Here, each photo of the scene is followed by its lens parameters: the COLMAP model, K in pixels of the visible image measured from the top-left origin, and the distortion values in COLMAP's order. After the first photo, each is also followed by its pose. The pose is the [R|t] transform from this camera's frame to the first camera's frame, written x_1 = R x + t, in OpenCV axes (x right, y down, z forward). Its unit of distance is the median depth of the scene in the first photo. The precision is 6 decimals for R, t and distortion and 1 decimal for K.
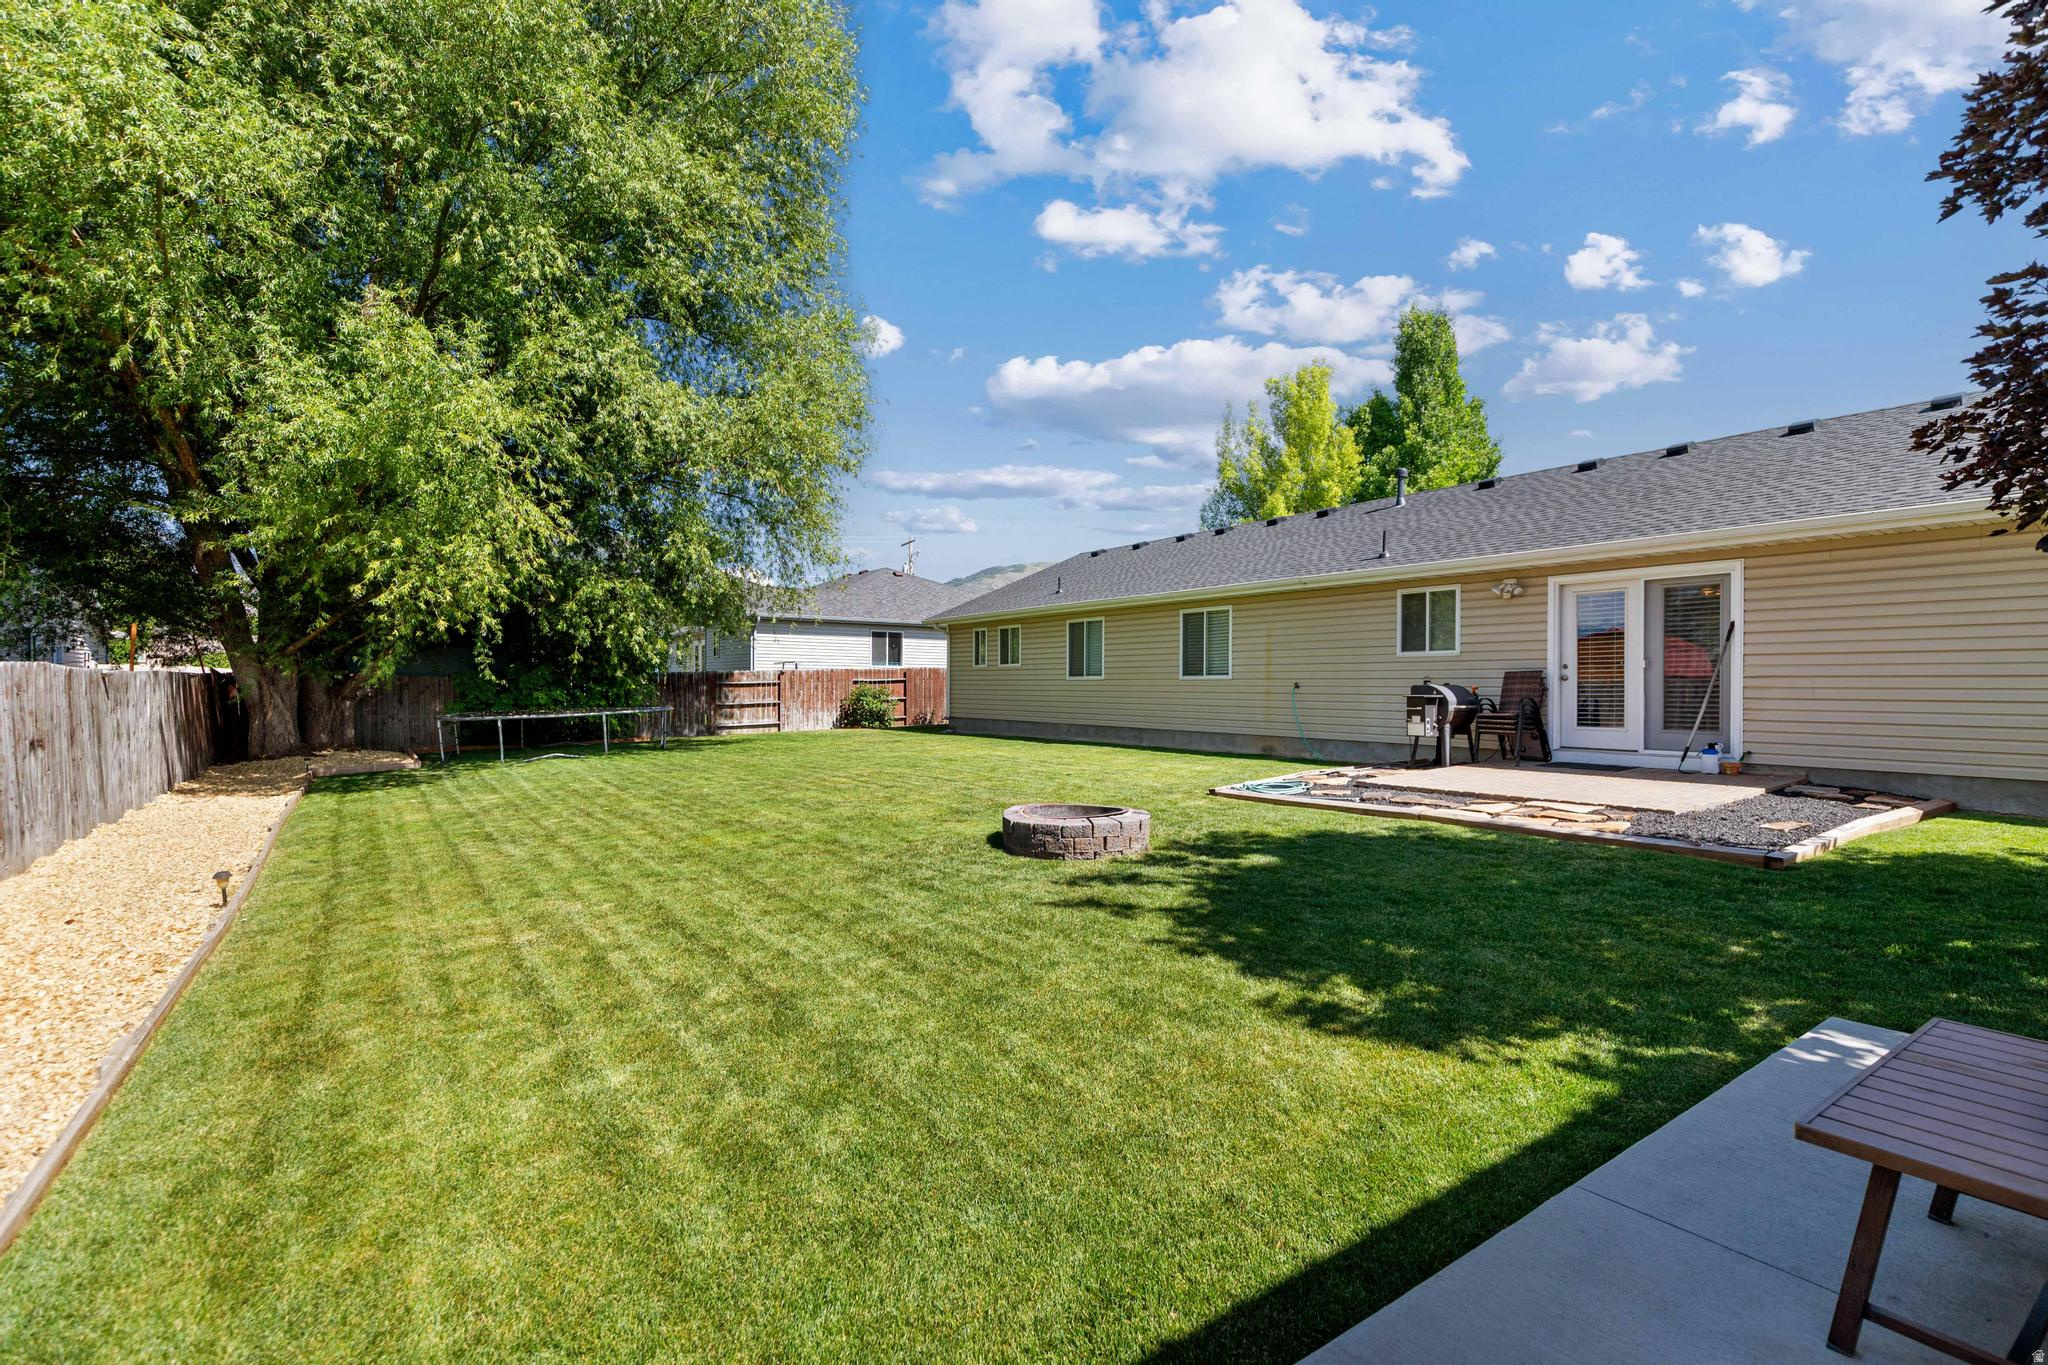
lens RADIAL K [[940.2, 0, 1033.4], [0, 940.2, 680.7], [0, 0, 1]] dist [0.009264, -0.000037]
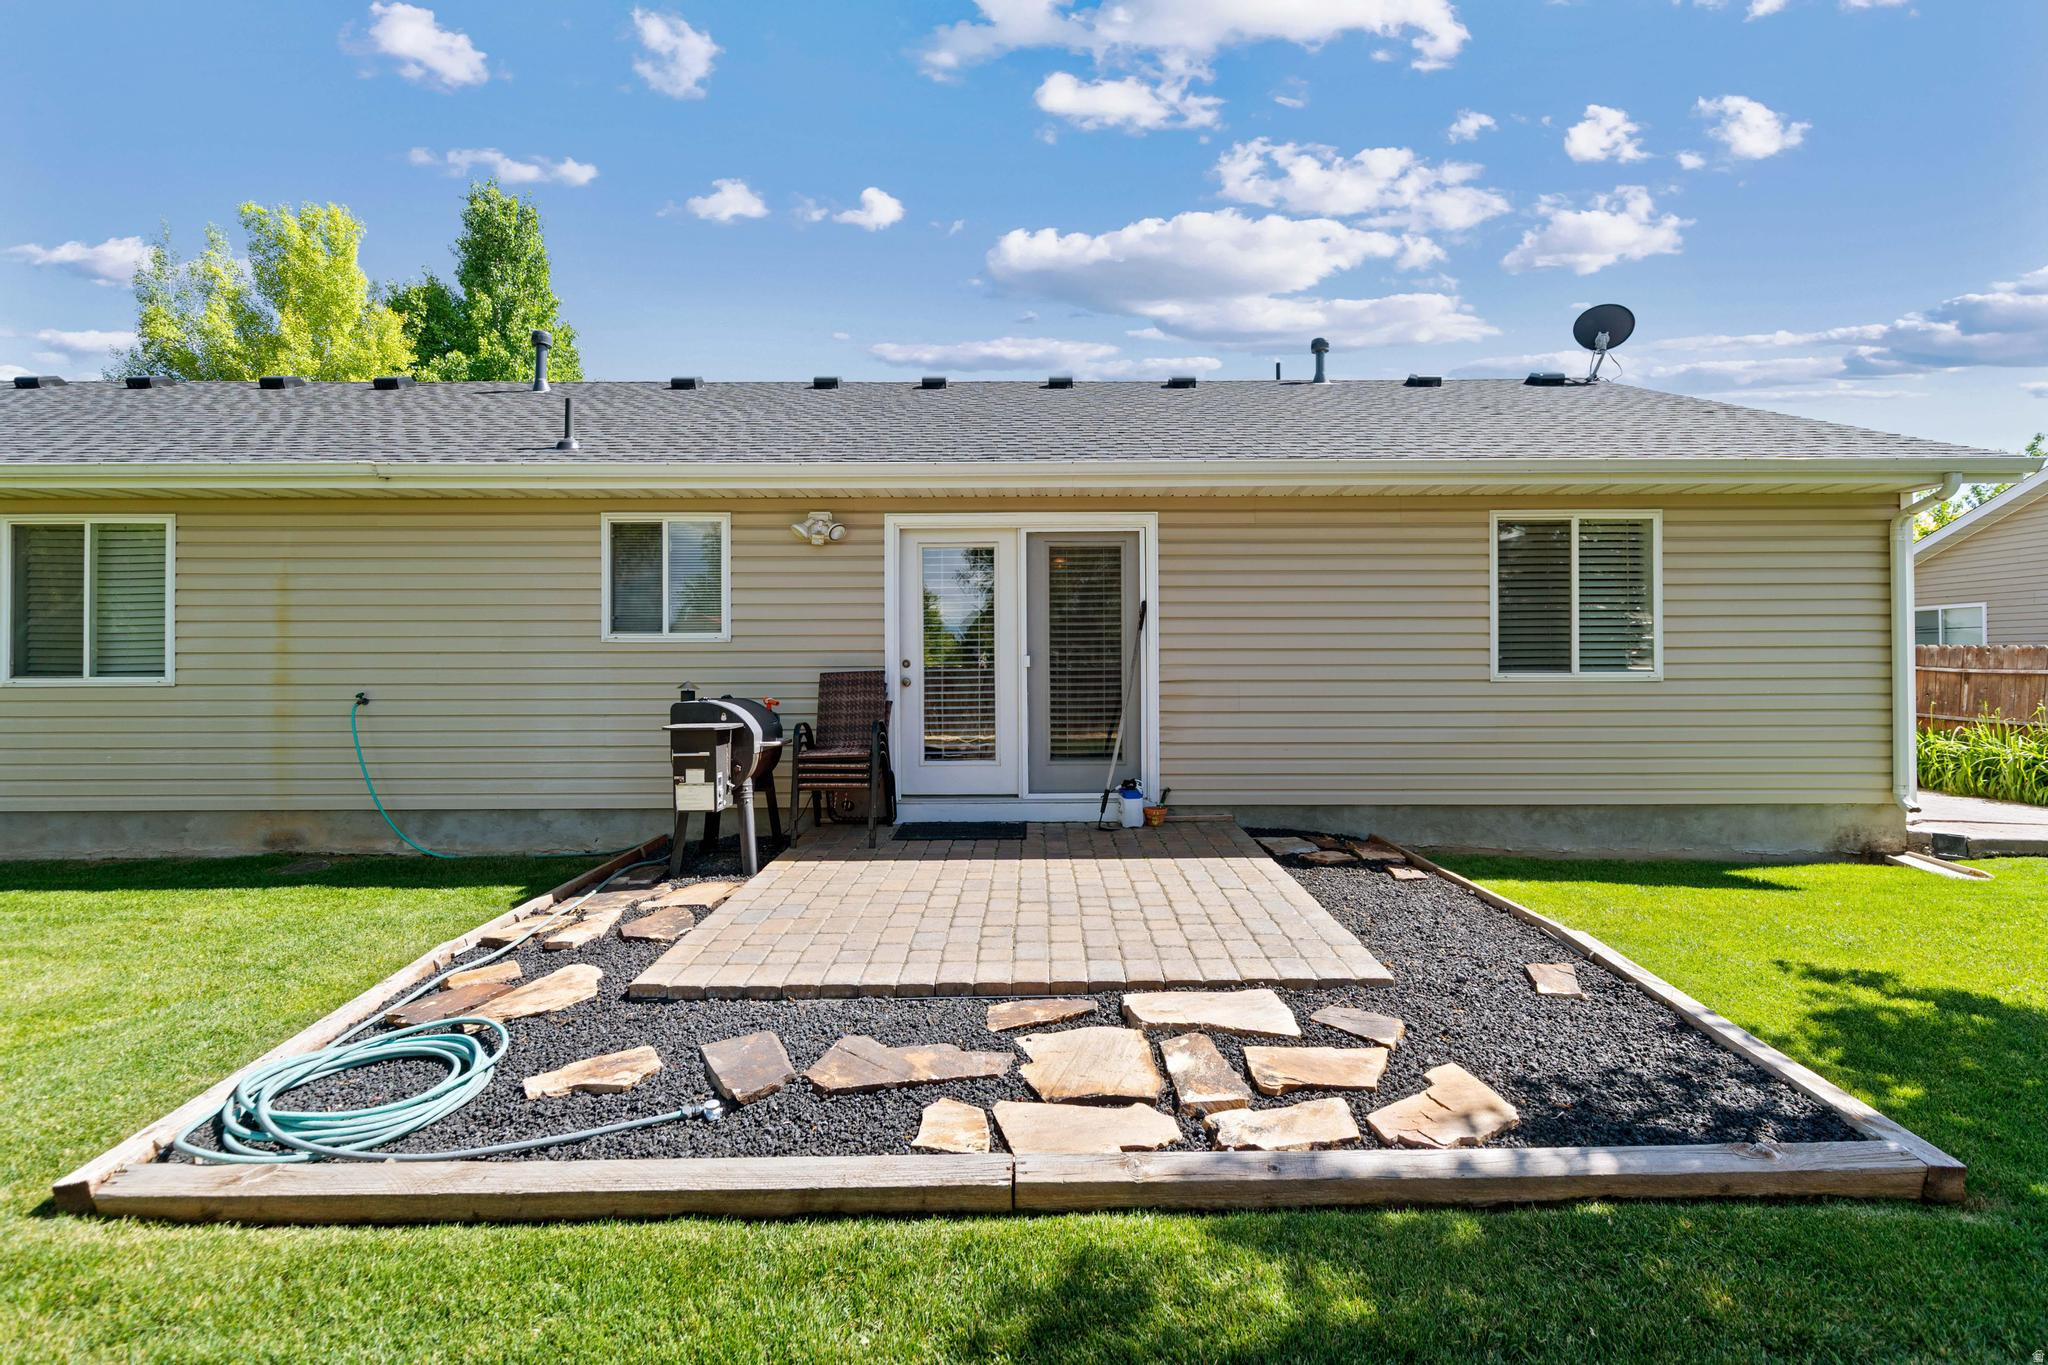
lens RADIAL K [[940.2, 0, 1048.9], [0, 940.2, 656.2], [0, 0, 1]] dist [0.009264, -0.000037]
pose [[0.577458, 0.000999, 0.816420, 0.100980], [0.002309, 0.999993, -0.002857, -0.015129], [-0.816417, 0.003535, 0.577451, 0.483465]]
